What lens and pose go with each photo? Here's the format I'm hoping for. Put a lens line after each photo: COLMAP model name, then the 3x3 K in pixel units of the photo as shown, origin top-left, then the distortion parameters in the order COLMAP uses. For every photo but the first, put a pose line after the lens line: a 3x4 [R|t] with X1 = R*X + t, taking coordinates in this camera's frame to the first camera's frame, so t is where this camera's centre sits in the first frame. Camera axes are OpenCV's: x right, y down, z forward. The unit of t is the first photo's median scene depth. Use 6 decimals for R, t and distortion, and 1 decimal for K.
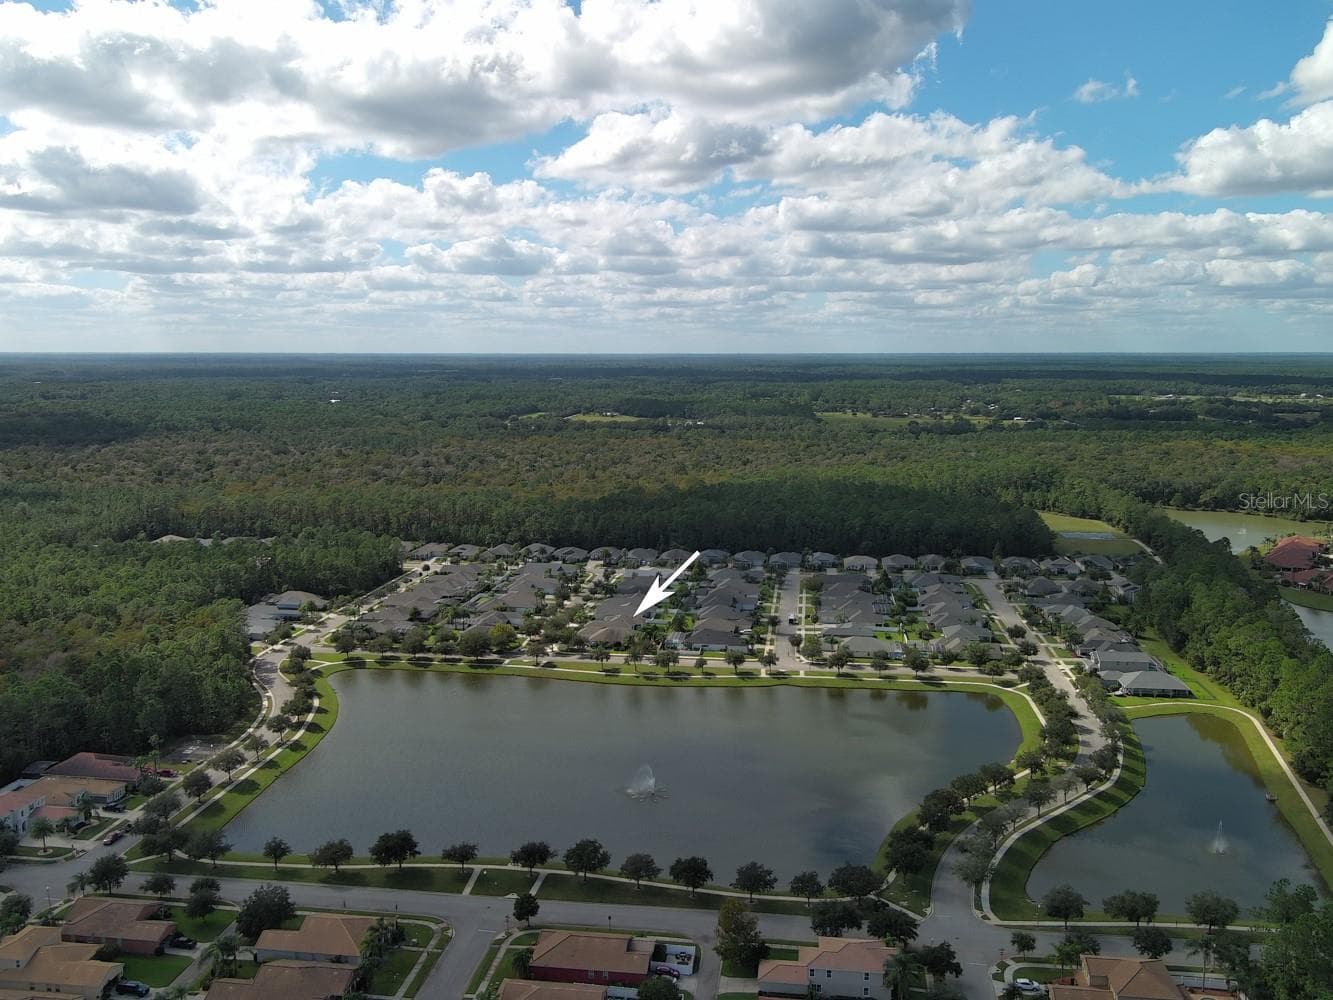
lens RADIAL K [[1121.8, 0, 666.5], [0, 1121.8, 500.0], [0, 0, 1]] dist [0.012002, -0.023214]
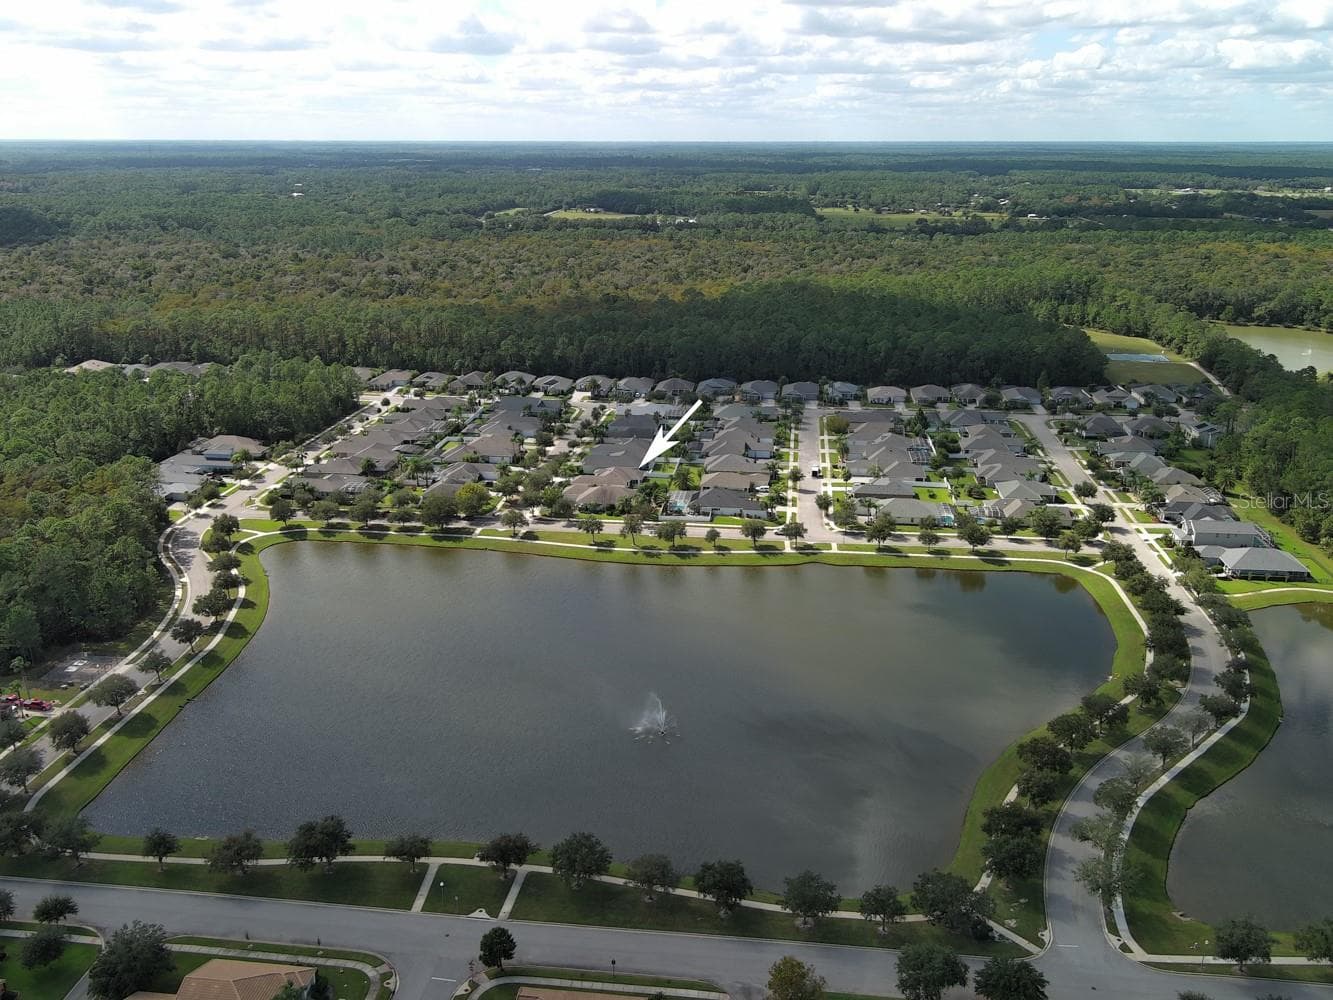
lens RADIAL K [[1121.8, 0, 666.5], [0, 1121.8, 500.0], [0, 0, 1]] dist [0.012002, -0.023214]
pose [[0.999906, -0.002976, 0.013410, -0.010782], [0.000537, 0.983979, 0.178285, -0.020571], [-0.013726, -0.178261, 0.983887, 0.144374]]
